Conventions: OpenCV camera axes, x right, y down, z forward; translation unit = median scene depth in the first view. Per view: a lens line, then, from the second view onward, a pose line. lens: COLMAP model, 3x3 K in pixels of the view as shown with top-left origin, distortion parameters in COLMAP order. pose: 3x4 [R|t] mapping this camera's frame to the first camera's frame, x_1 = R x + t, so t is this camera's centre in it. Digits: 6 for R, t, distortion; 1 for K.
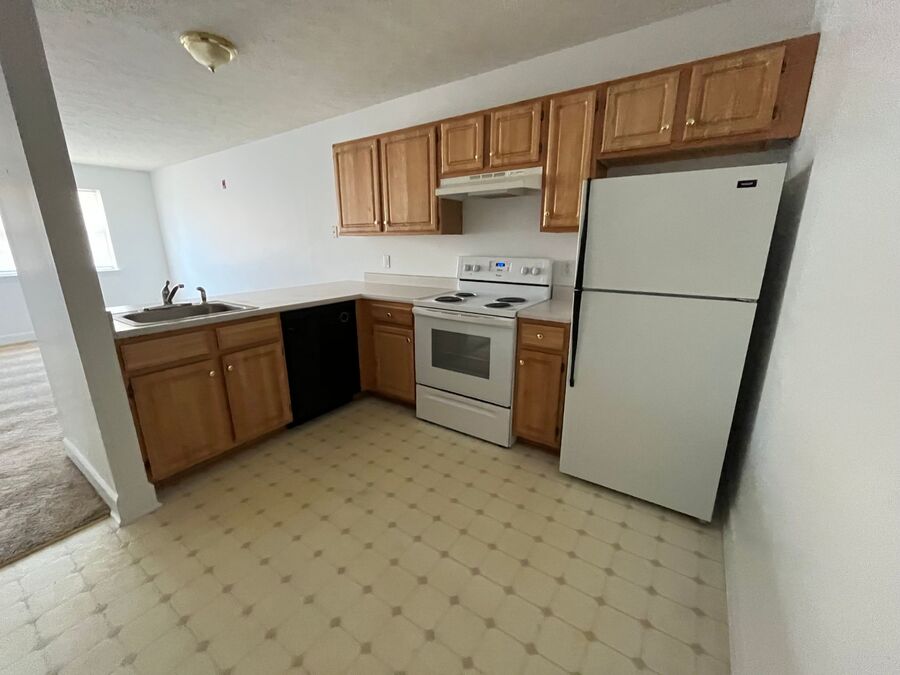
lens RADIAL K [[368.1, 0, 449.0], [0, 368.1, 335.5], [0, 0, 1]] dist [0.002111, -0.000881]
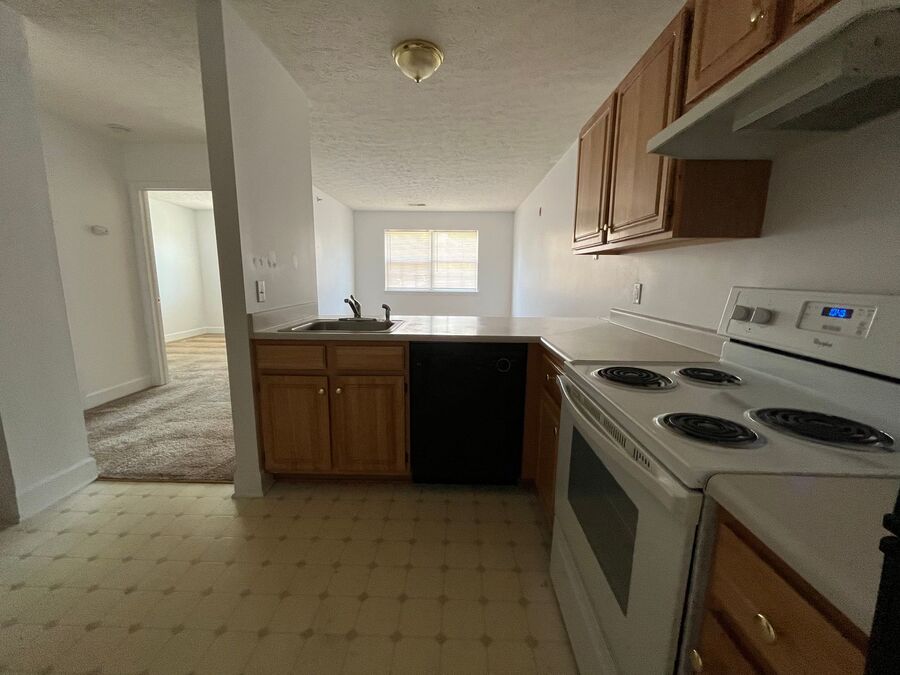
lens RADIAL K [[368.1, 0, 450.9], [0, 368.1, 337.9], [0, 0, 1]] dist [0.002111, -0.000881]
pose [[0.541285, 0.152070, -0.826974, 0.280083], [-0.220937, 0.974673, 0.034619, -0.124157], [0.811294, 0.163971, 0.561174, 0.632797]]
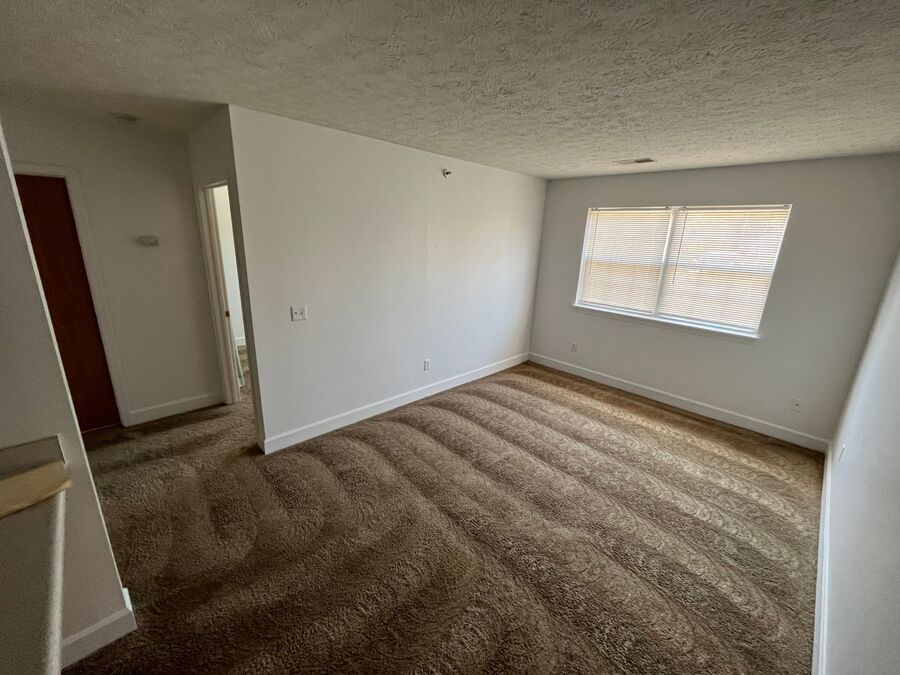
lens RADIAL K [[368.1, 0, 445.5], [0, 368.1, 337.6], [0, 0, 1]] dist [0.002111, -0.000881]
pose [[-0.205616, 0.267945, -0.941237, -0.602873], [-0.273852, 0.907610, 0.318196, -0.576050], [0.939536, 0.323185, -0.113242, 1.504214]]
